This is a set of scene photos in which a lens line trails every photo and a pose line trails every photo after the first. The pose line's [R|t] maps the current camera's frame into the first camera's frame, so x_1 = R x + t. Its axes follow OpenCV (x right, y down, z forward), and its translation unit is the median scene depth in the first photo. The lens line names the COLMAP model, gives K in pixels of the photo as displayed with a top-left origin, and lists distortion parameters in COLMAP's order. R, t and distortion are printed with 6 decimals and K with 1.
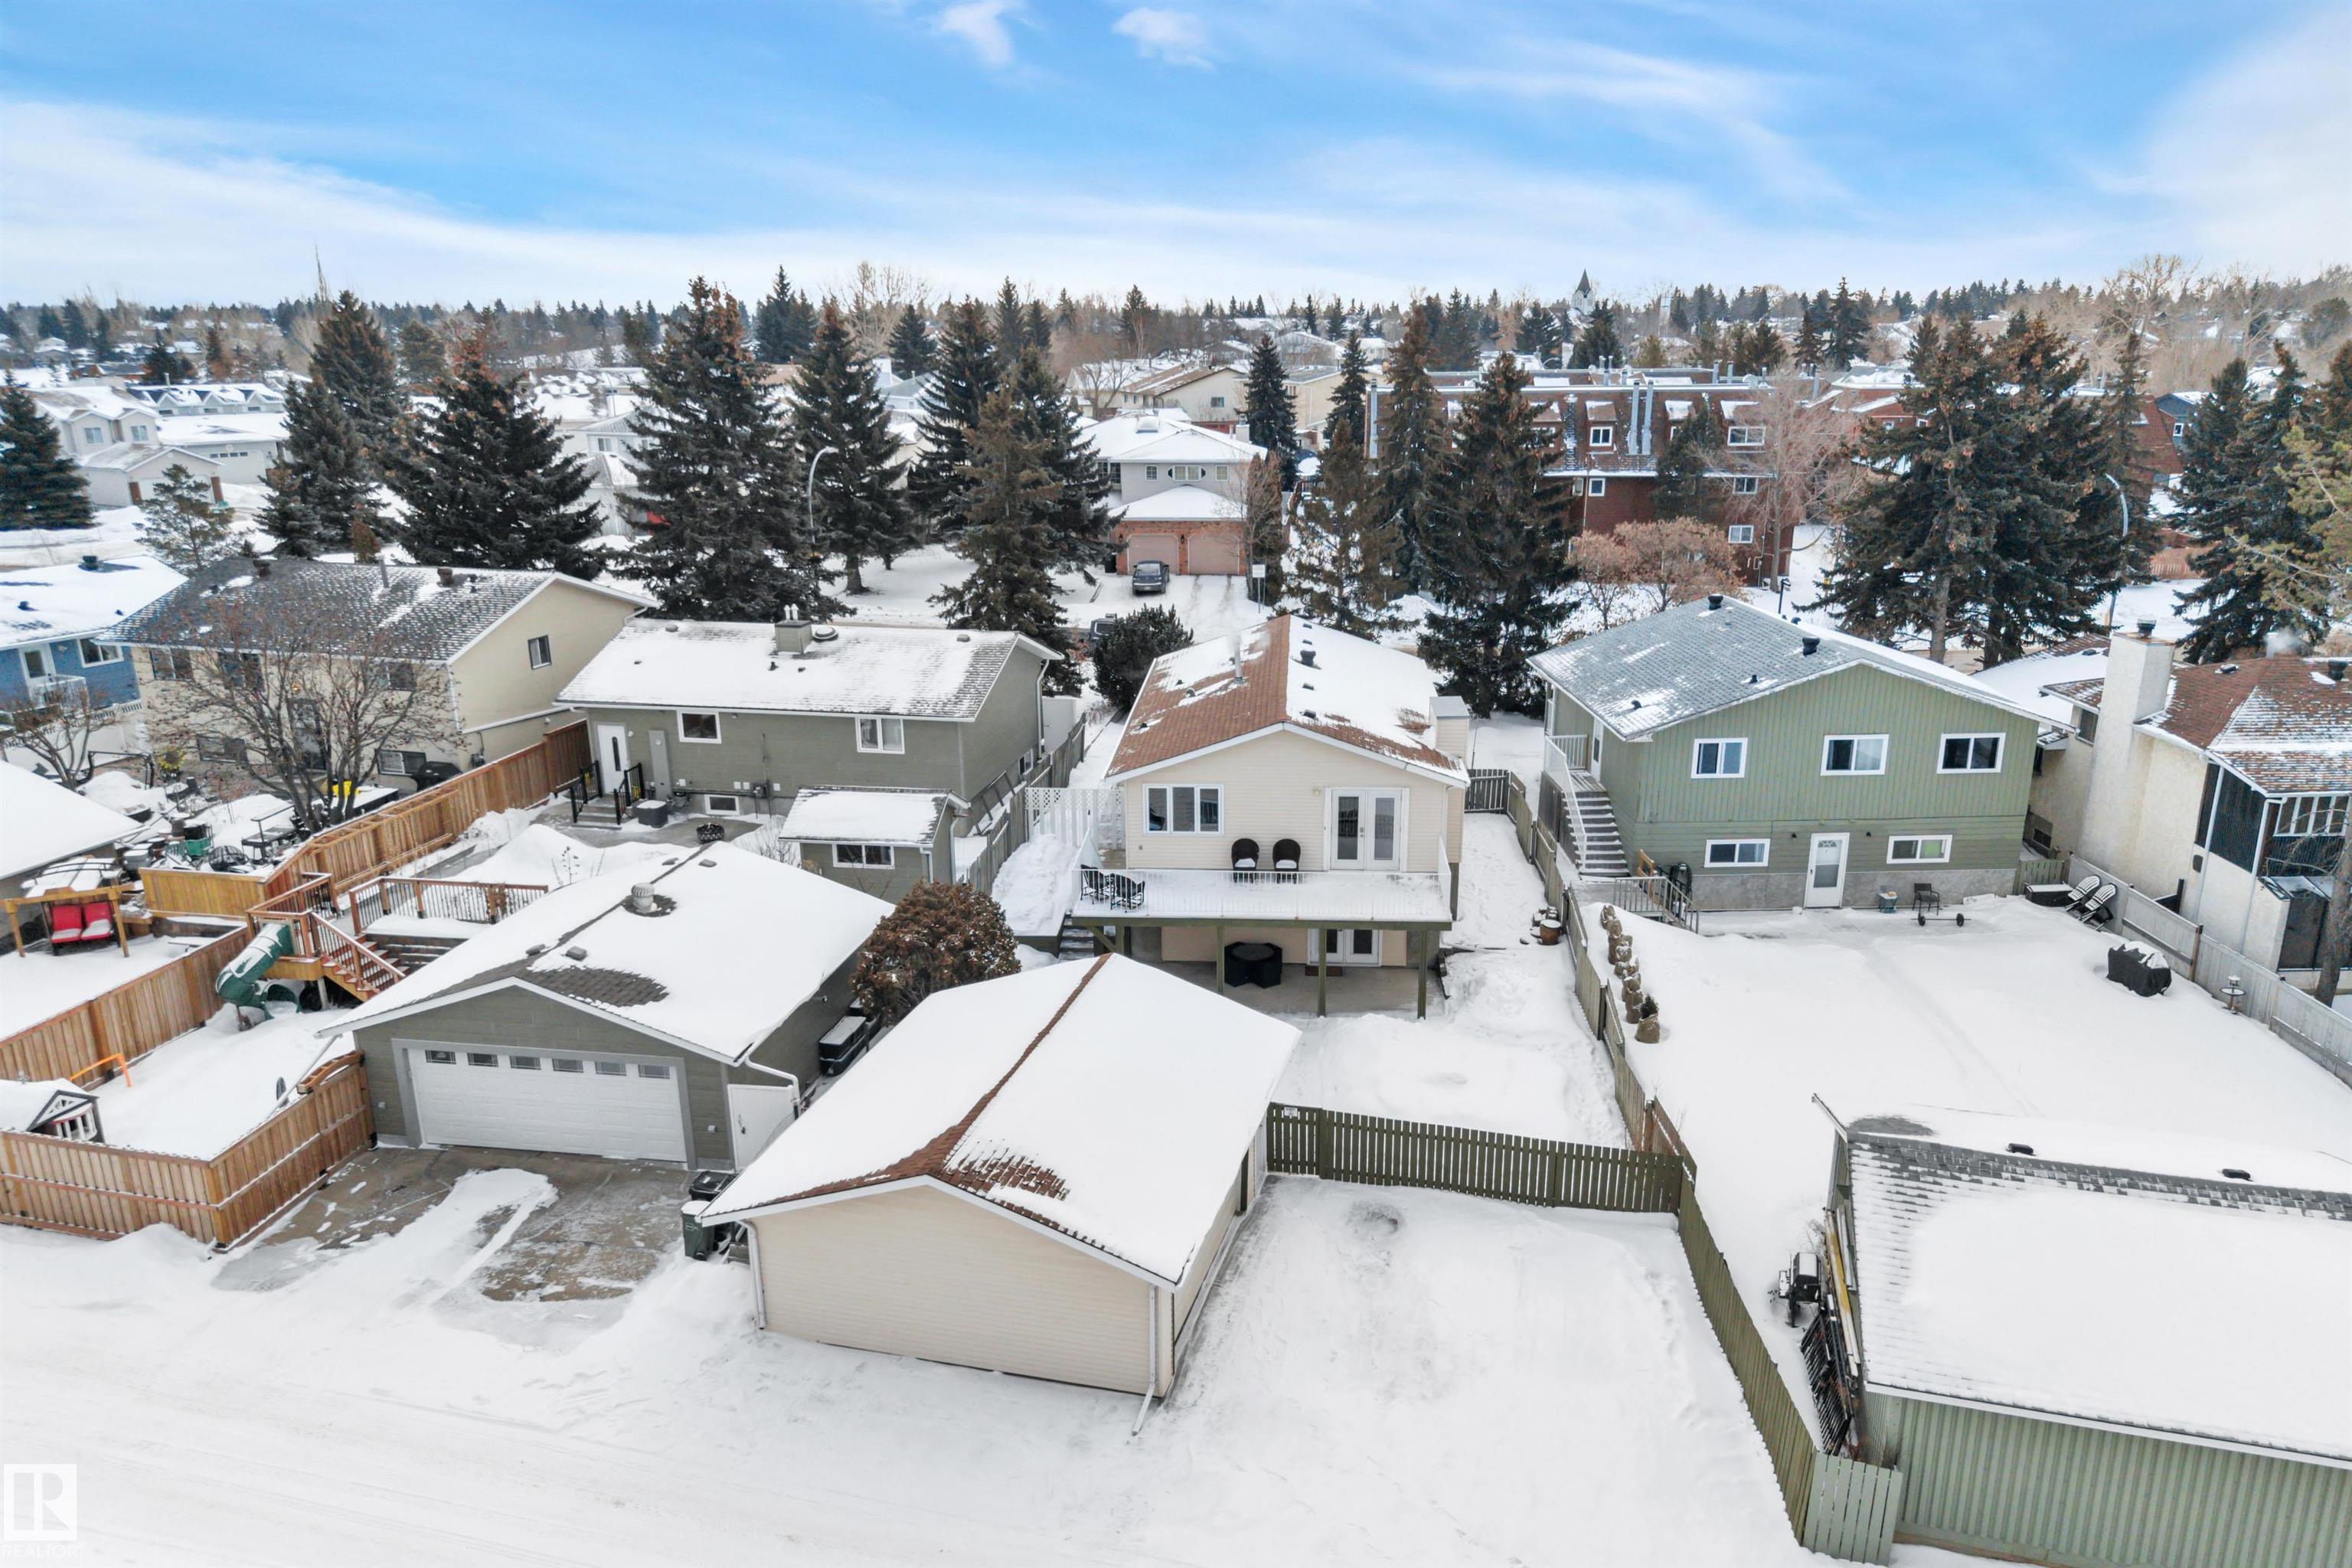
lens RADIAL K [[1621.0, 0, 1227.3], [0, 1621.0, 841.2], [0, 0, 1]] dist [0.061836, -0.043773]
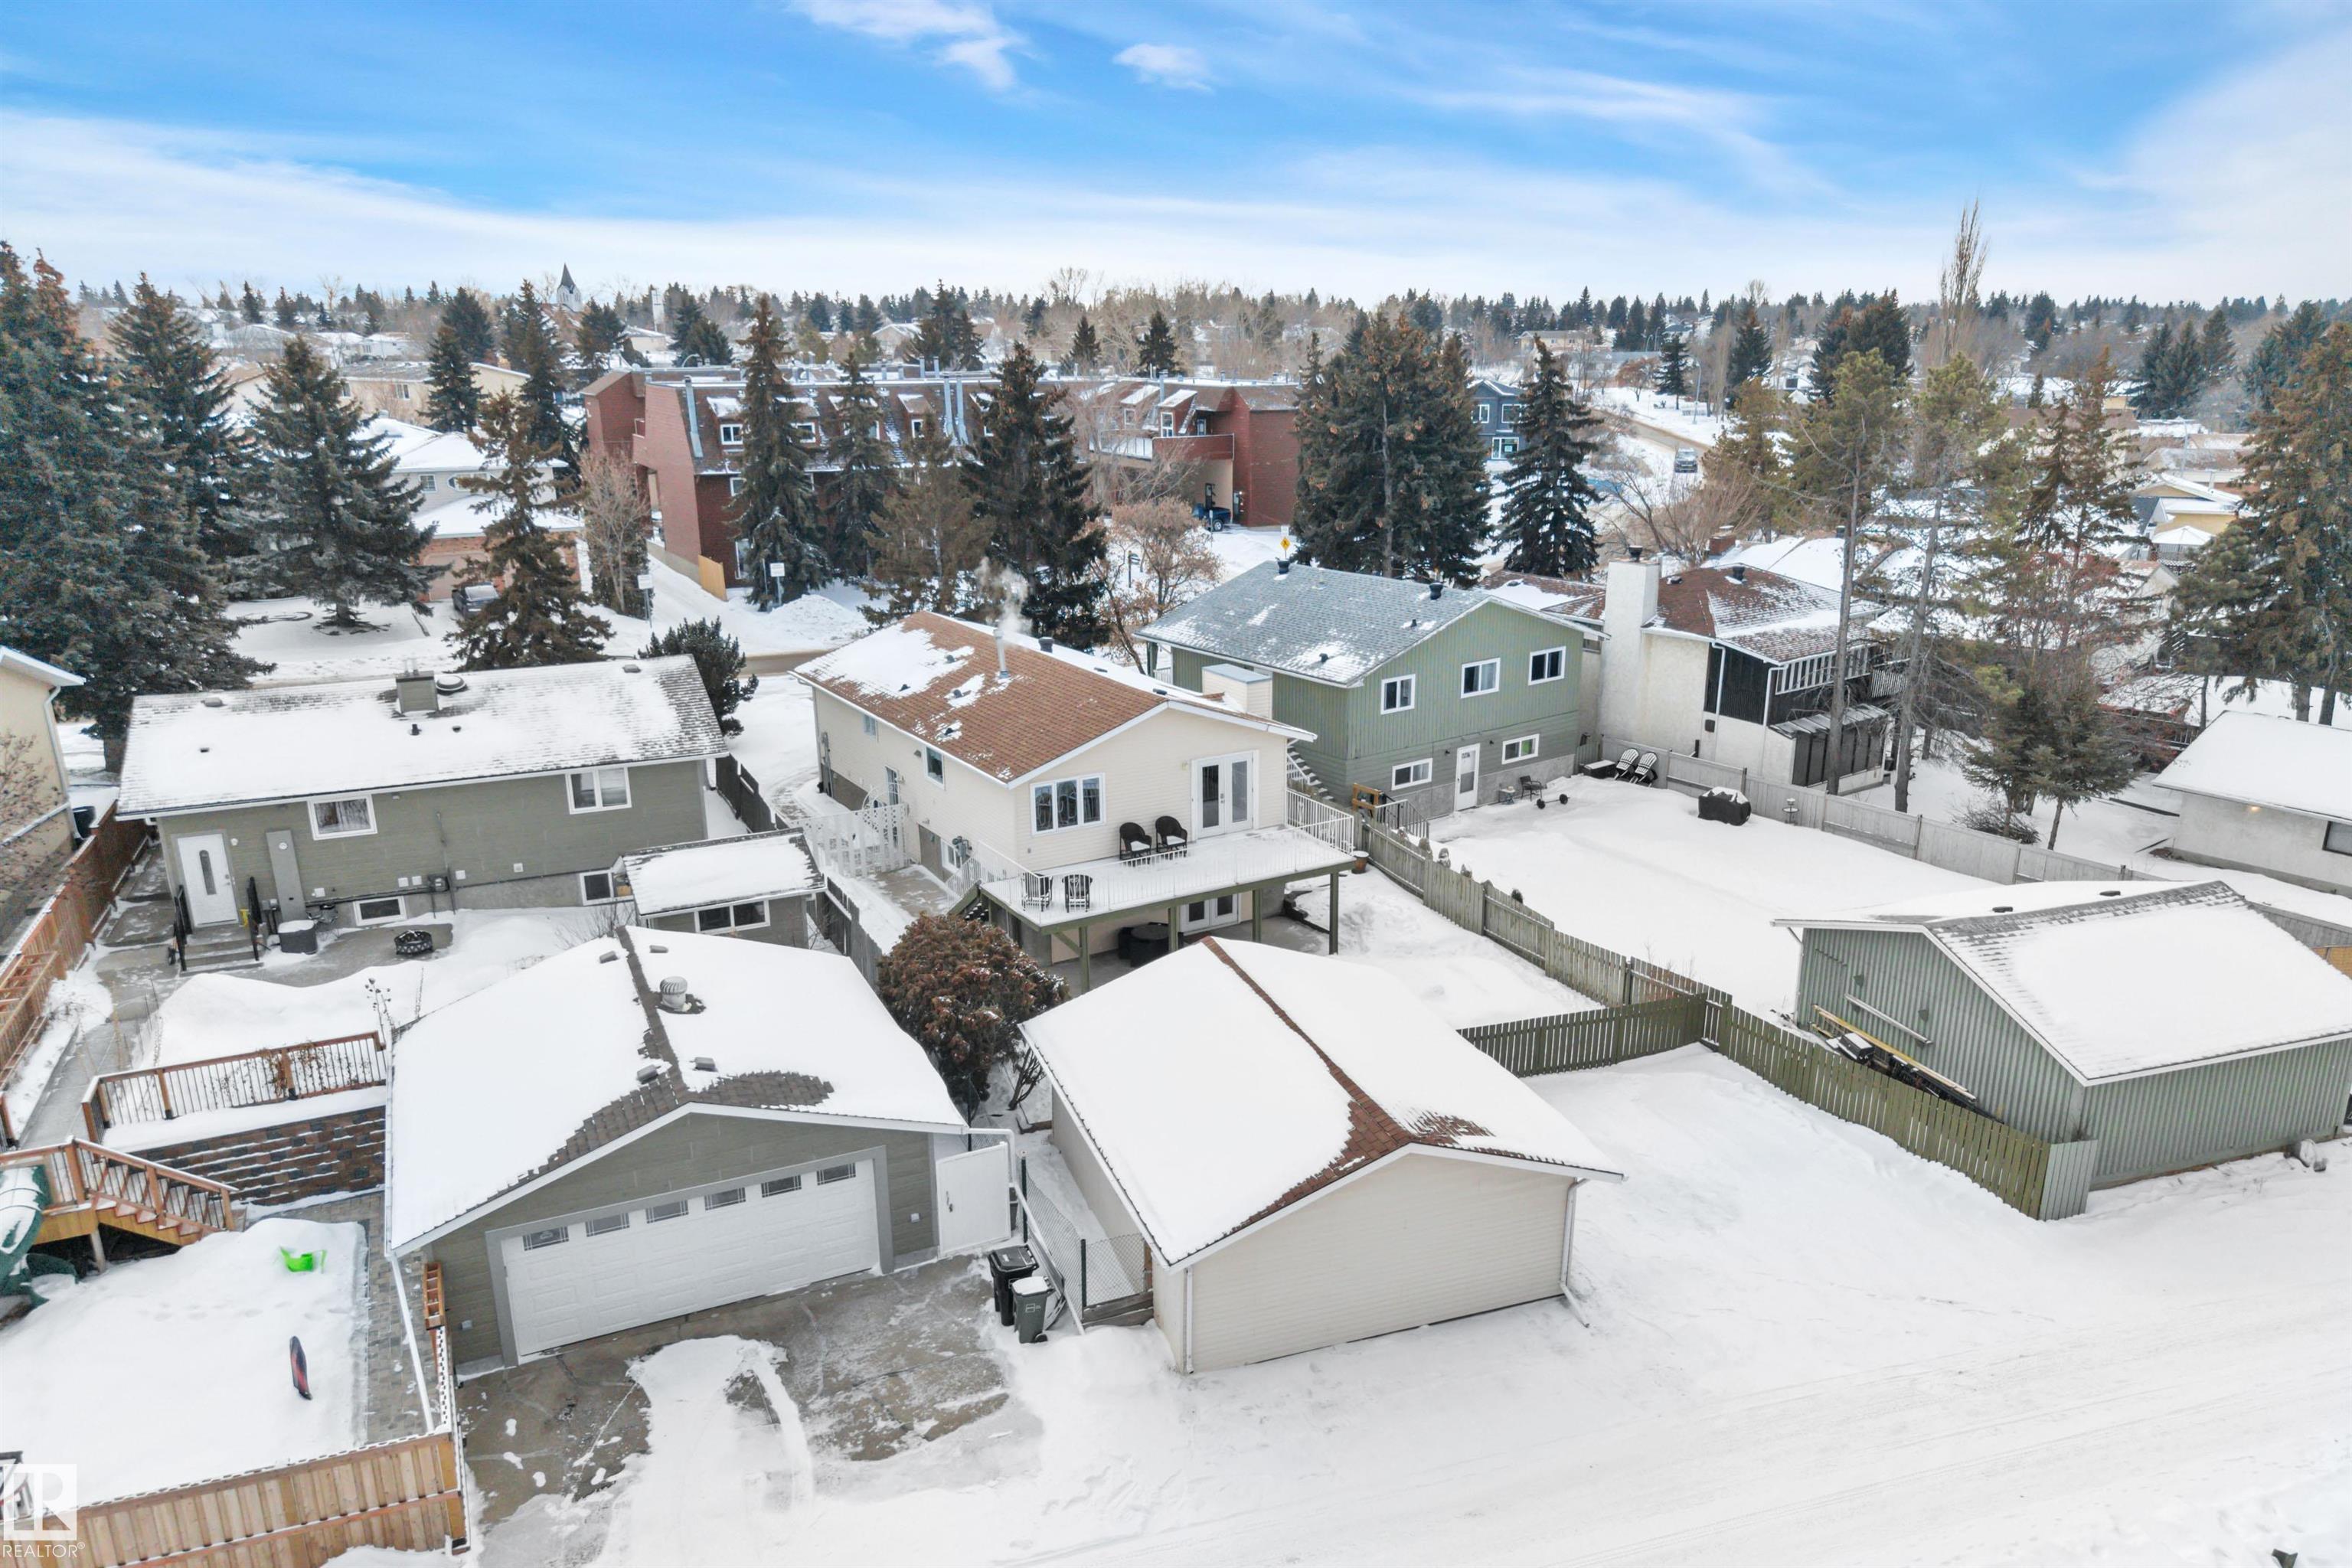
lens RADIAL K [[1621.0, 0, 1230.8], [0, 1621.0, 808.8], [0, 0, 1]] dist [0.061836, -0.043773]
pose [[0.819675, -0.161624, 0.549555, -0.451567], [0.171183, 0.984643, 0.034259, -0.030999], [-0.546653, 0.065993, 0.834755, 0.111535]]
